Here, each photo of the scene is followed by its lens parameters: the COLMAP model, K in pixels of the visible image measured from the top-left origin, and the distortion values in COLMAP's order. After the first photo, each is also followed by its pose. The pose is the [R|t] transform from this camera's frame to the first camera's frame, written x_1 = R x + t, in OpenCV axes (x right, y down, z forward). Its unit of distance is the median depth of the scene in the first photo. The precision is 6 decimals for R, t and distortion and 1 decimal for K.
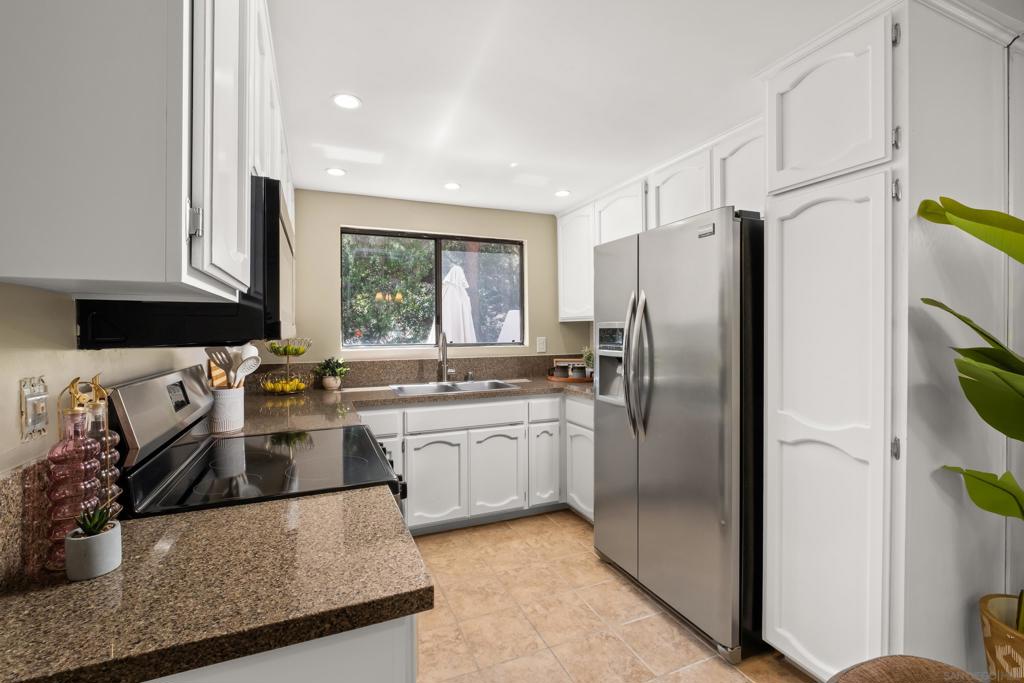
lens RADIAL K [[446.9, 0, 505.2], [0, 446.9, 336.3], [0, 0, 1]] dist [-0.002703, -0.000072]
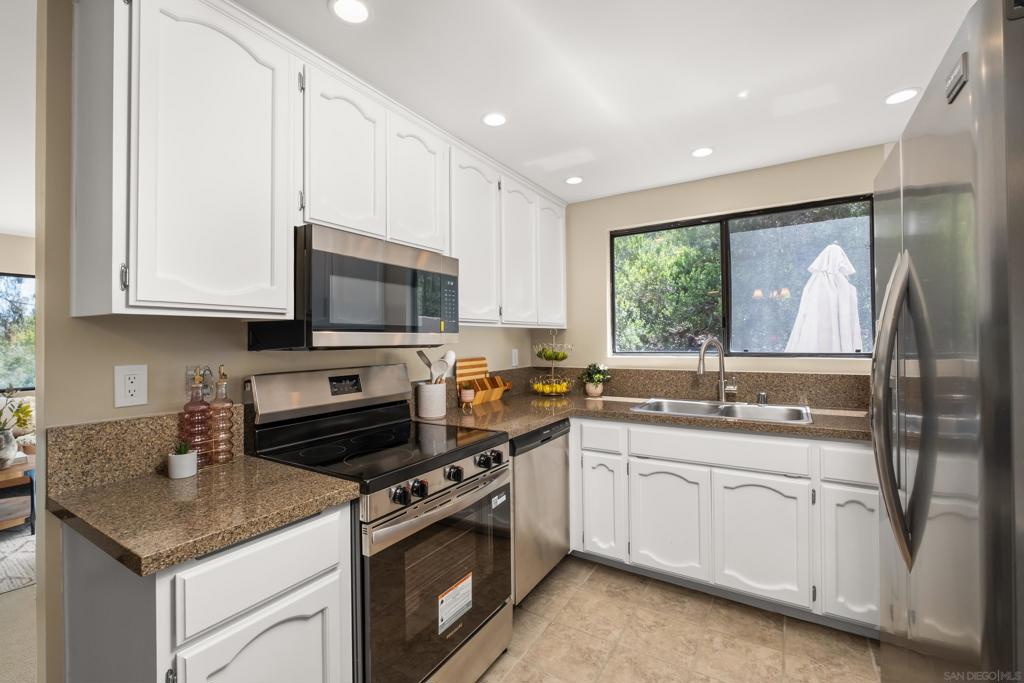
lens RADIAL K [[446.9, 0, 506.0], [0, 446.9, 337.9], [0, 0, 1]] dist [-0.002703, -0.000072]
pose [[0.564044, -0.004626, -0.825732, 0.330869], [-0.002056, 0.999973, -0.007007, -0.003263], [0.825742, 0.005650, 0.564019, 0.275042]]
